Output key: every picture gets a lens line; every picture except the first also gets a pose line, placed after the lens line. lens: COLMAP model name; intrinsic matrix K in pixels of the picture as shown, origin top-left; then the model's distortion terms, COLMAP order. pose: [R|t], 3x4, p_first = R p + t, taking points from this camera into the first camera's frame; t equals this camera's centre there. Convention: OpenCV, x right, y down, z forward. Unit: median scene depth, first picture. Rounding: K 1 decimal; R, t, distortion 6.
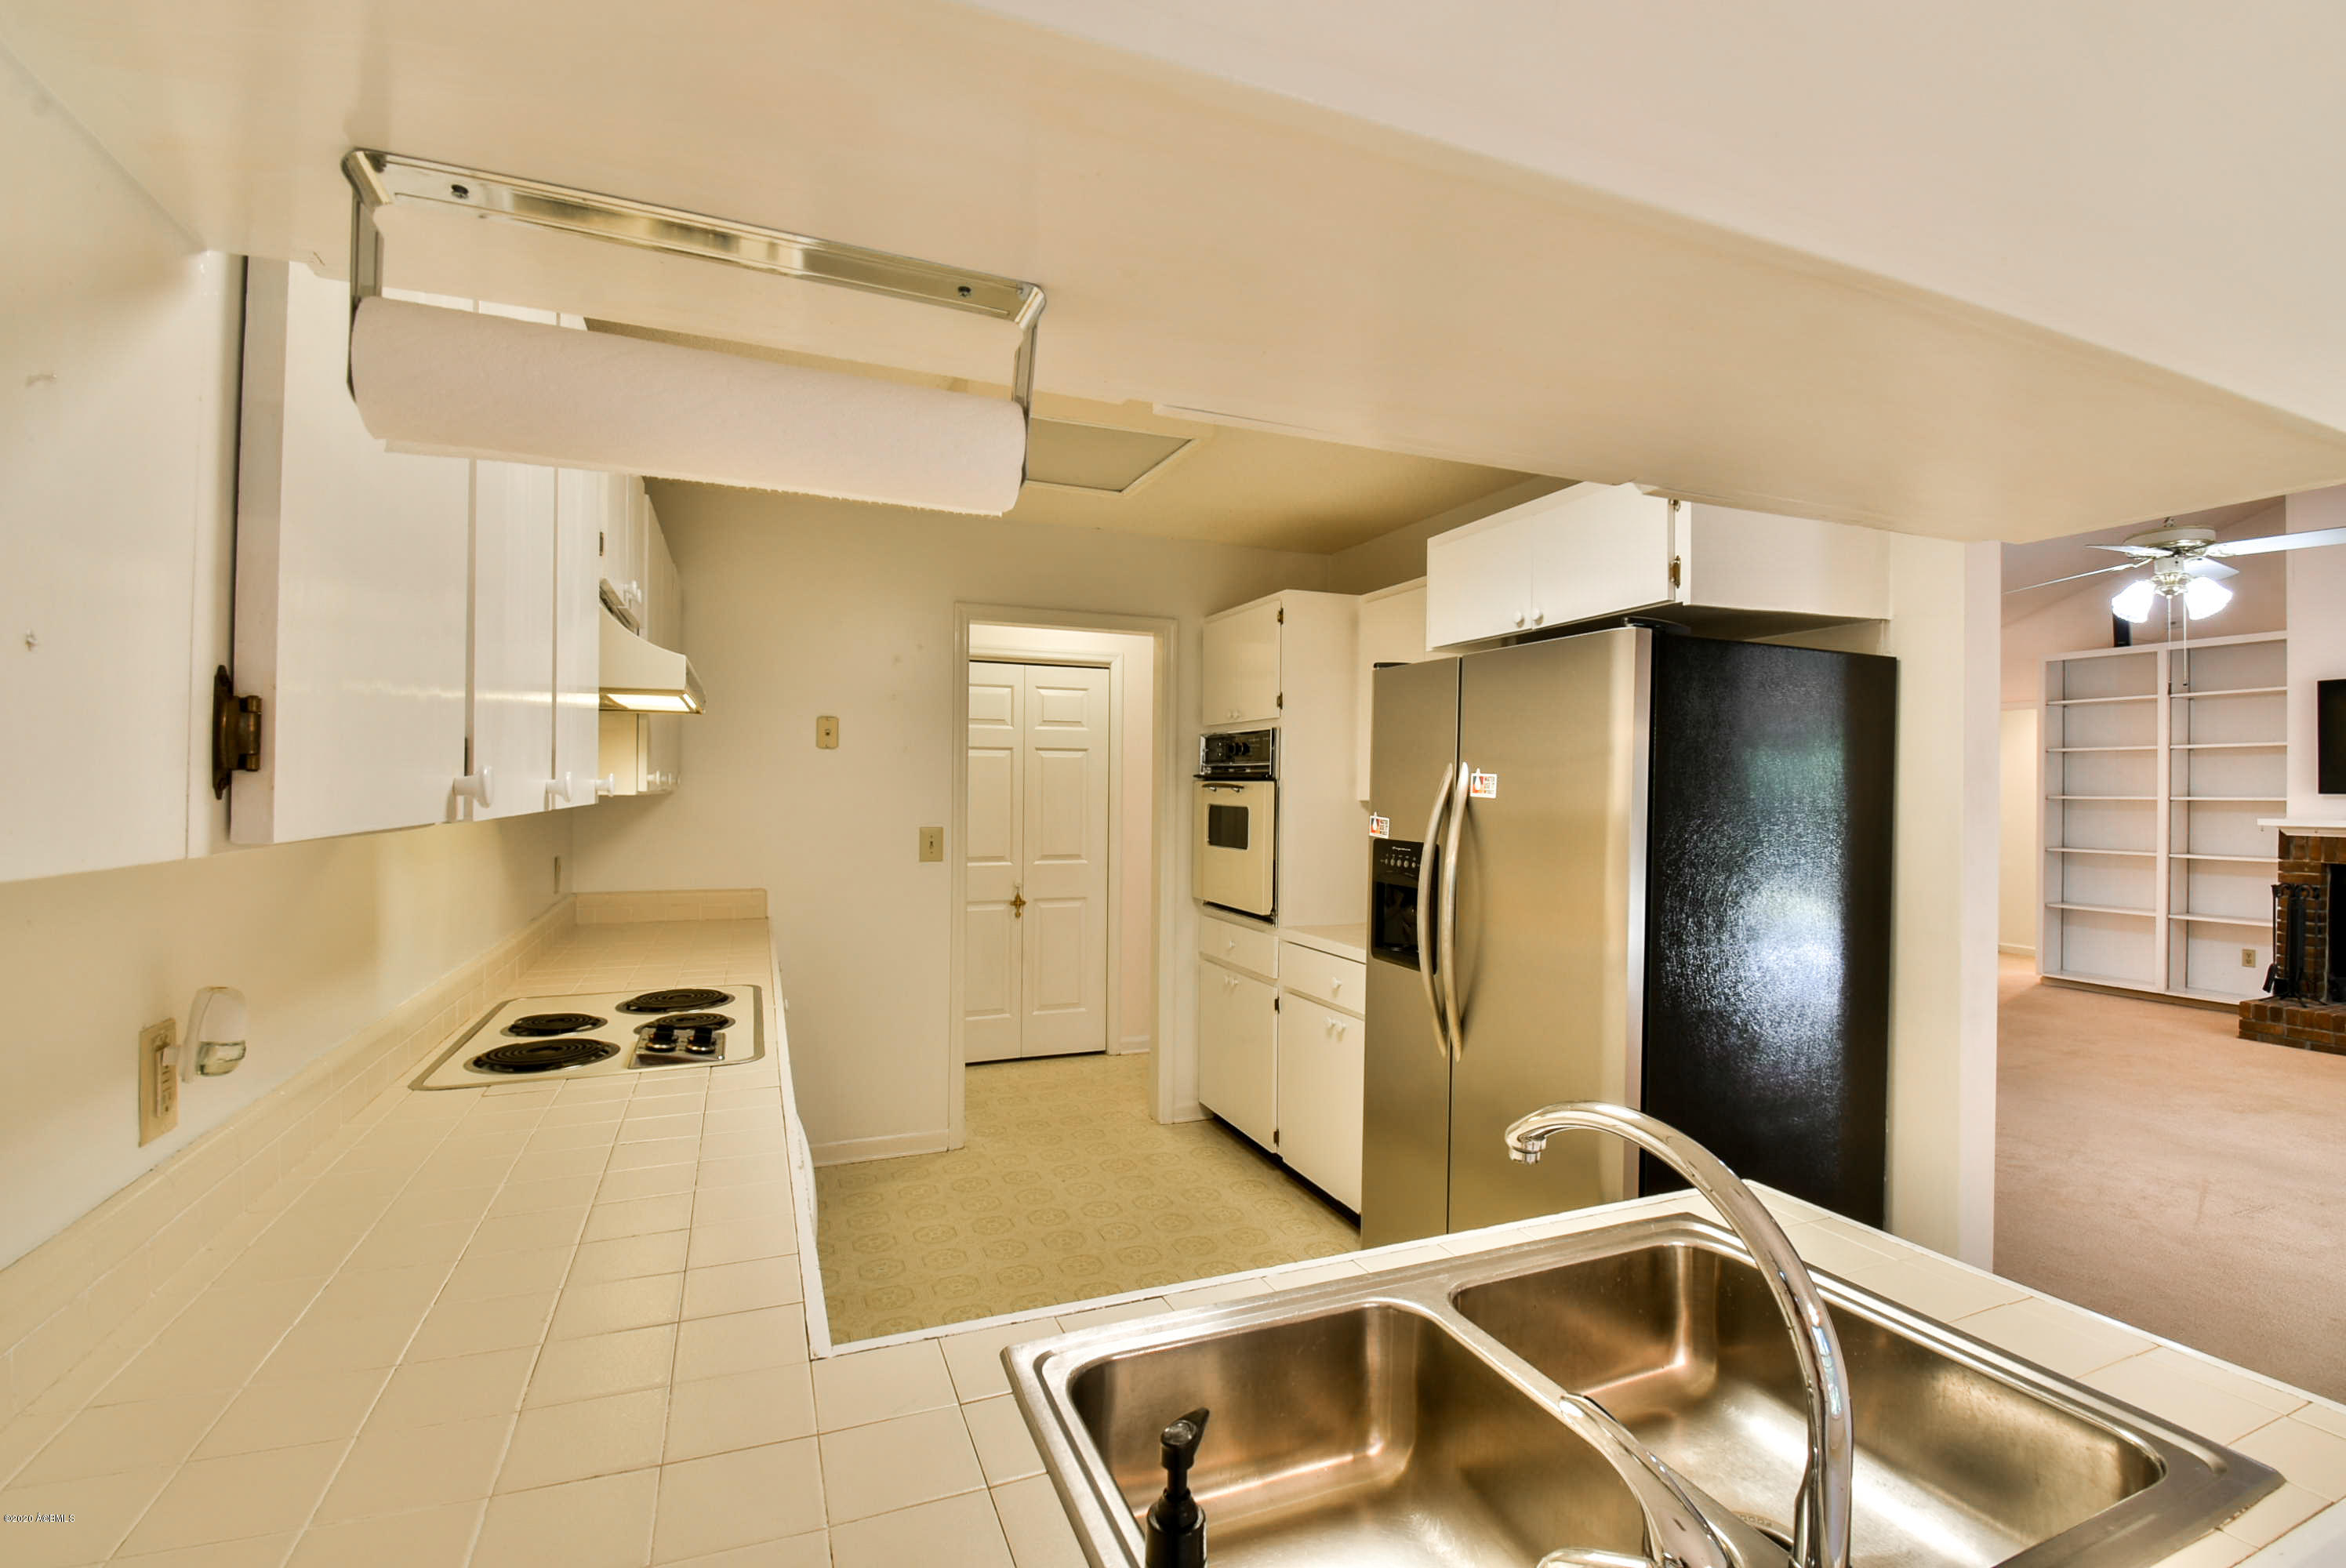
lens RADIAL K [[1068.5, 0, 1185.2], [0, 1068.5, 777.9], [0, 0, 1]] dist [0.024551, -0.028126]
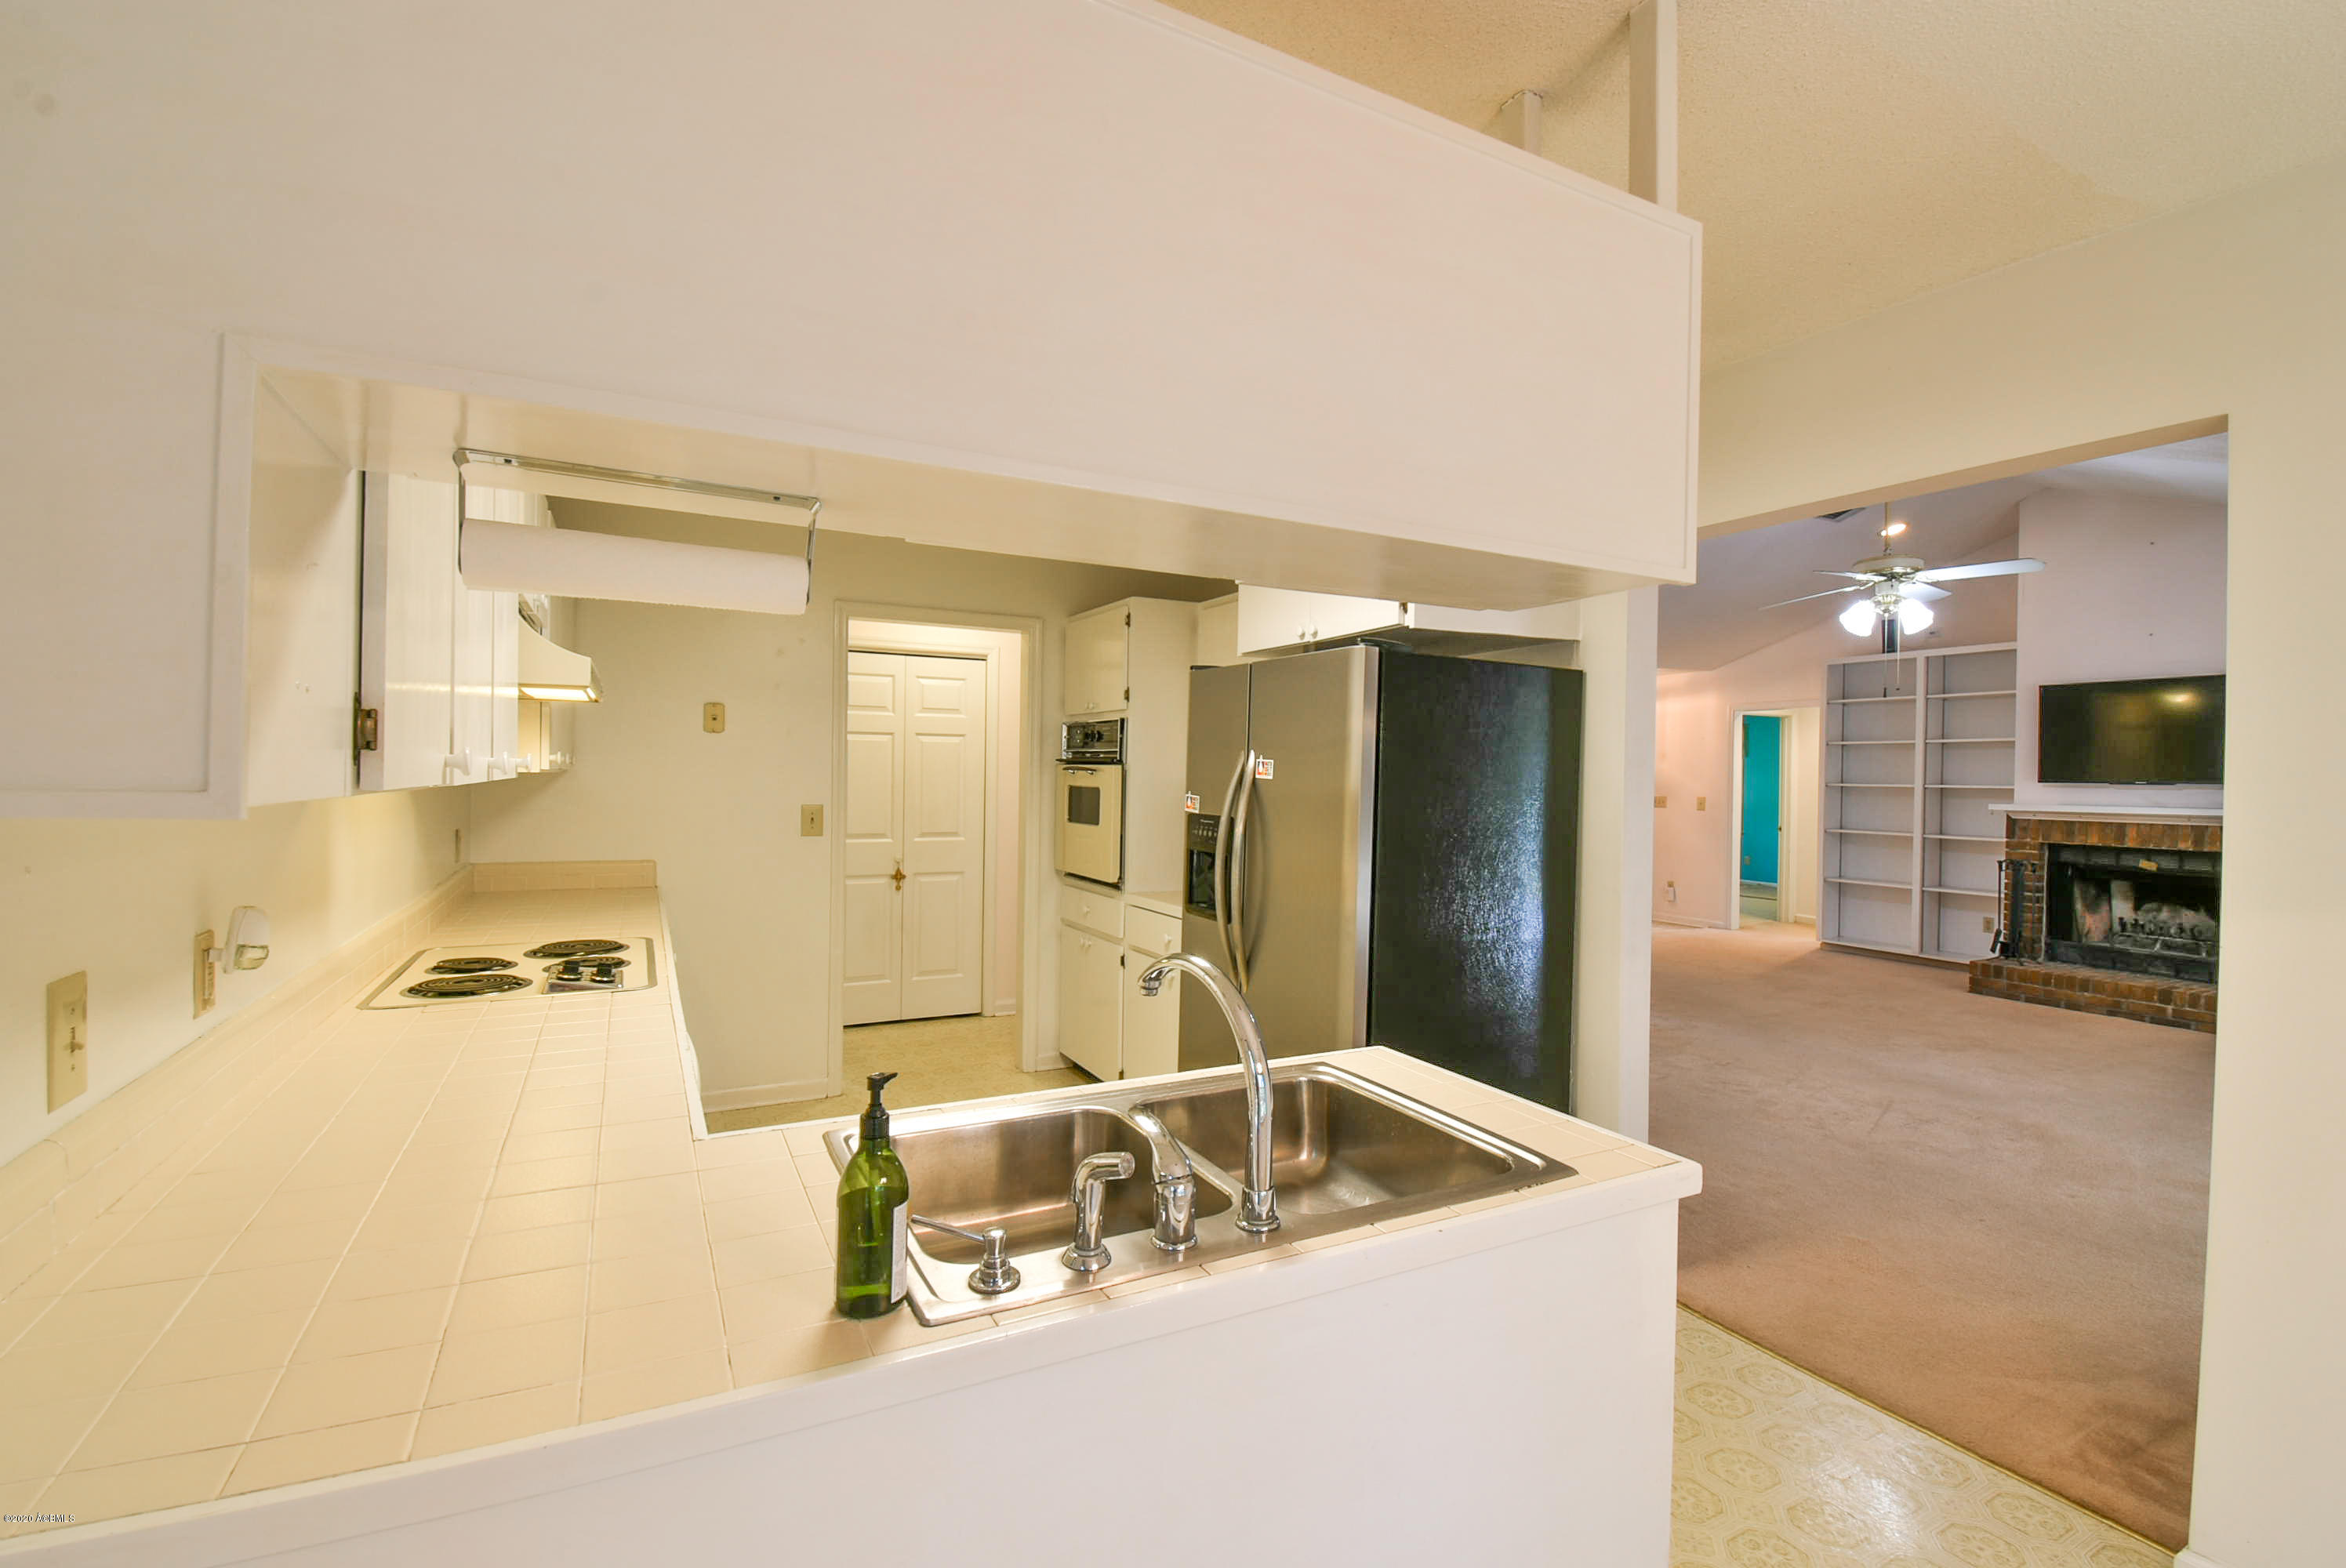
lens RADIAL K [[1068.5, 0, 1185.2], [0, 1068.5, 777.9], [0, 0, 1]] dist [0.024551, -0.028126]
pose [[0.996108, 0.006053, 0.087938, 0.051677], [-0.007272, 0.999882, 0.013538, 0.000855], [-0.087846, -0.014125, 0.996034, -0.140660]]
